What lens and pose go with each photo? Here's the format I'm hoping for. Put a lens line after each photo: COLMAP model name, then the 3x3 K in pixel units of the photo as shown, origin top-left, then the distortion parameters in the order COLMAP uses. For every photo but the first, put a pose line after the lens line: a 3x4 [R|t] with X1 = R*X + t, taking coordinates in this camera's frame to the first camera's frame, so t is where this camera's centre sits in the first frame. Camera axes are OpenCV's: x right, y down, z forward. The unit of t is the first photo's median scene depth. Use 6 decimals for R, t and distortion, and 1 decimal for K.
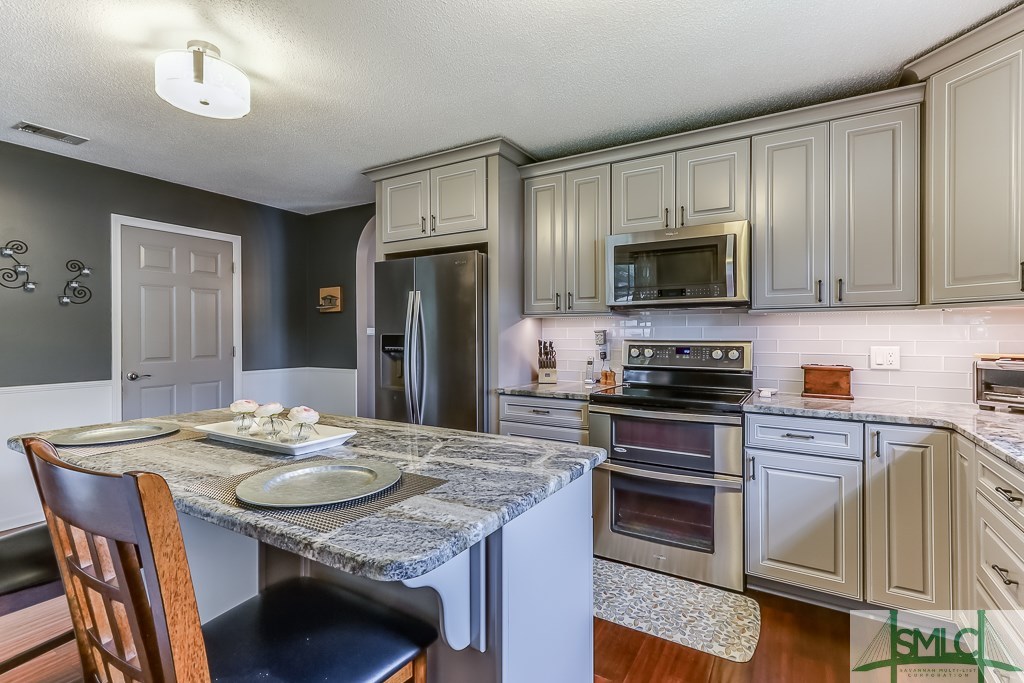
lens RADIAL K [[484.3, 0, 510.3], [0, 484.3, 330.8], [0, 0, 1]] dist [0.008544, 0.000039]
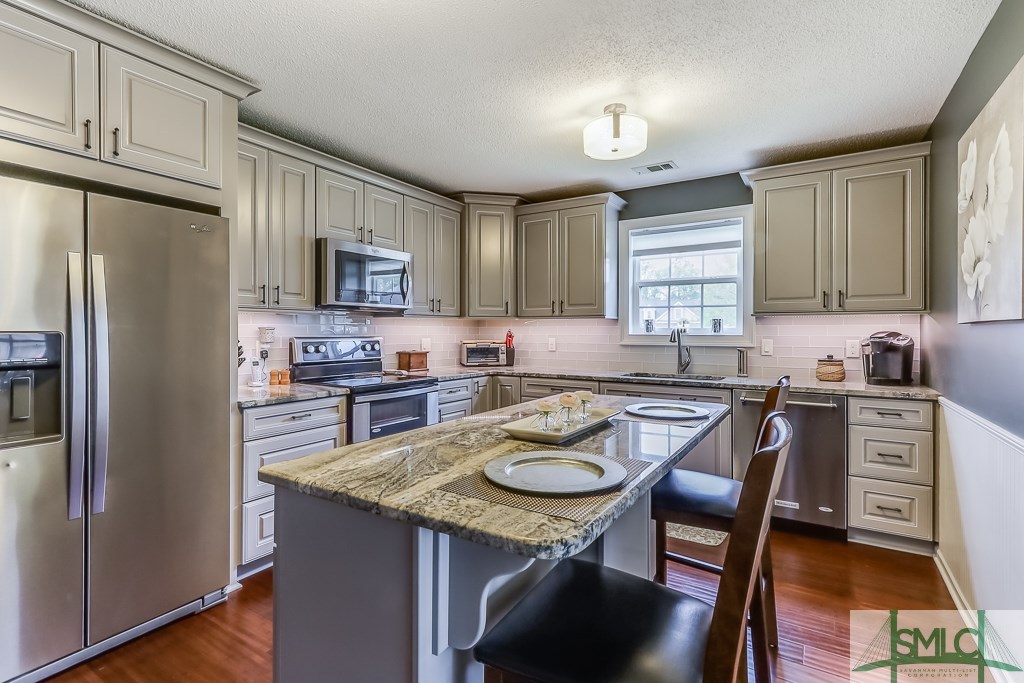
lens RADIAL K [[484.3, 0, 511.2], [0, 484.3, 333.1], [0, 0, 1]] dist [0.008544, 0.000039]
pose [[0.014795, -0.005406, 0.999876, -0.826903], [-0.007032, 0.999960, 0.005510, 0.001195], [-0.999866, -0.007113, 0.014756, 0.577106]]
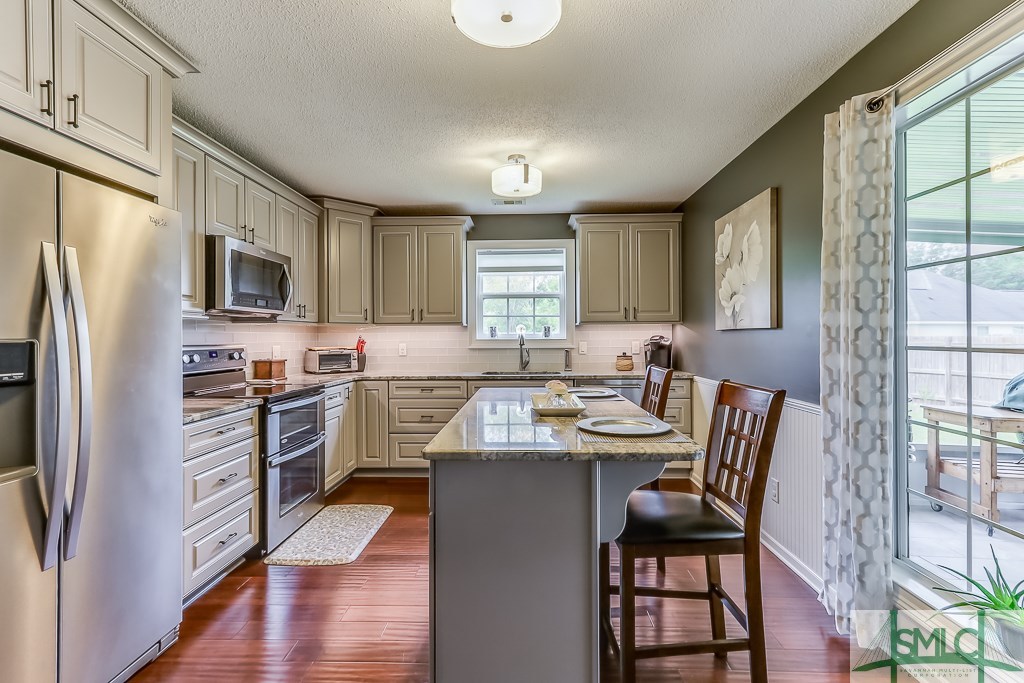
lens RADIAL K [[484.3, 0, 507.4], [0, 484.3, 338.3], [0, 0, 1]] dist [0.008544, 0.000039]
pose [[-0.487645, -0.001148, 0.873041, -0.890418], [0.000123, 0.999999, 0.001384, 0.004872], [-0.873042, 0.000782, -0.487644, 0.964513]]
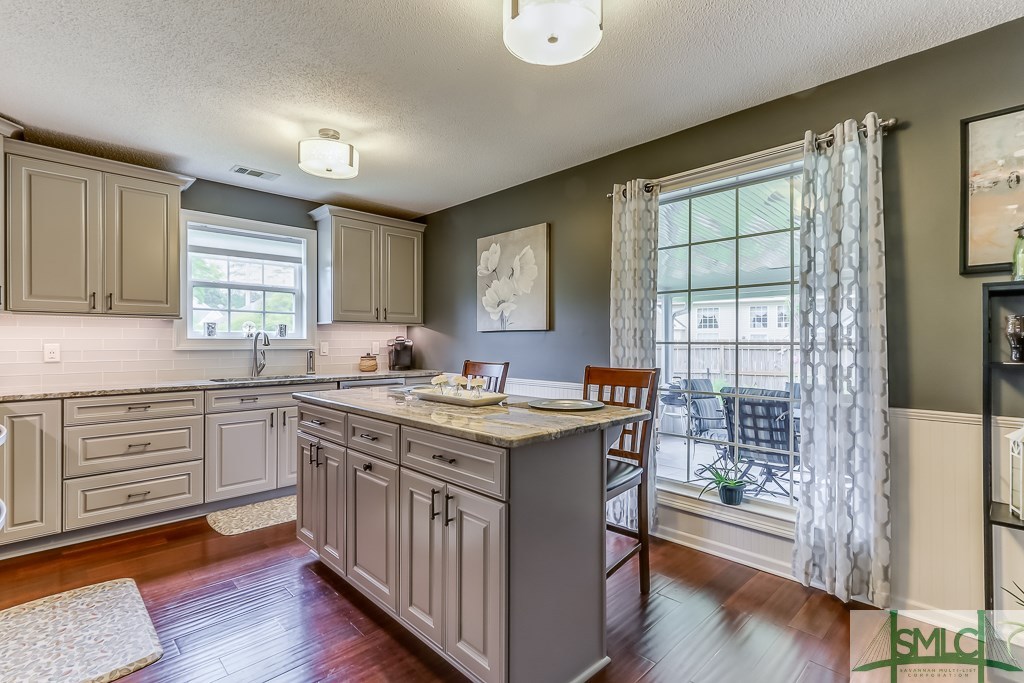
lens RADIAL K [[484.3, 0, 512.8], [0, 484.3, 344.9], [0, 0, 1]] dist [0.008544, 0.000039]
pose [[-0.969073, -0.002965, 0.246756, -0.539697], [-0.002794, 0.999996, 0.001041, 0.023861], [-0.246758, 0.000319, -0.969077, 1.274696]]
